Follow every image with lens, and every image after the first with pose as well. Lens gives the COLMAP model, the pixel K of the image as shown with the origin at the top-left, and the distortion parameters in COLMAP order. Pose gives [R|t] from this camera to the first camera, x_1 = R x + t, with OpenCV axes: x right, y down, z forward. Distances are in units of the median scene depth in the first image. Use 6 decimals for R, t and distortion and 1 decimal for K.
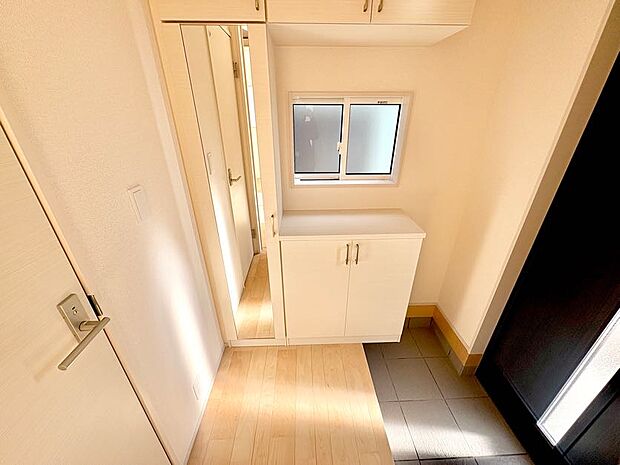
lens RADIAL K [[247.0, 0, 310.3], [0, 247.0, 231.3], [0, 0, 1]] dist [0.001724, -0.000043]
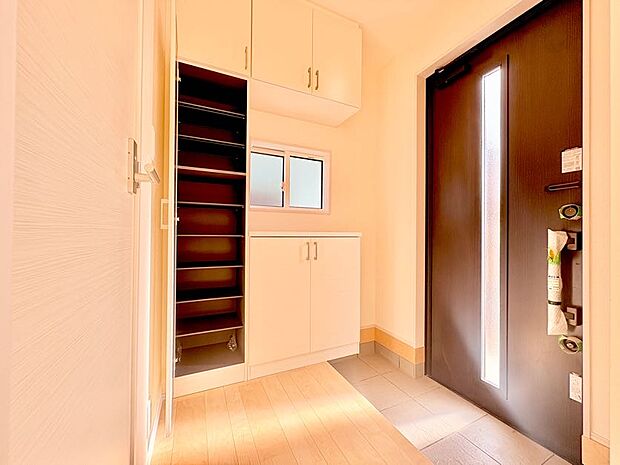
lens RADIAL K [[247.0, 0, 310.3], [0, 247.0, 233.1], [0, 0, 1]] dist [0.001724, -0.000043]
pose [[0.919420, 0.010789, 0.393128, -0.267236], [0.165178, 0.896586, -0.410914, 0.451326], [-0.356906, 0.442739, 0.822557, 0.016876]]
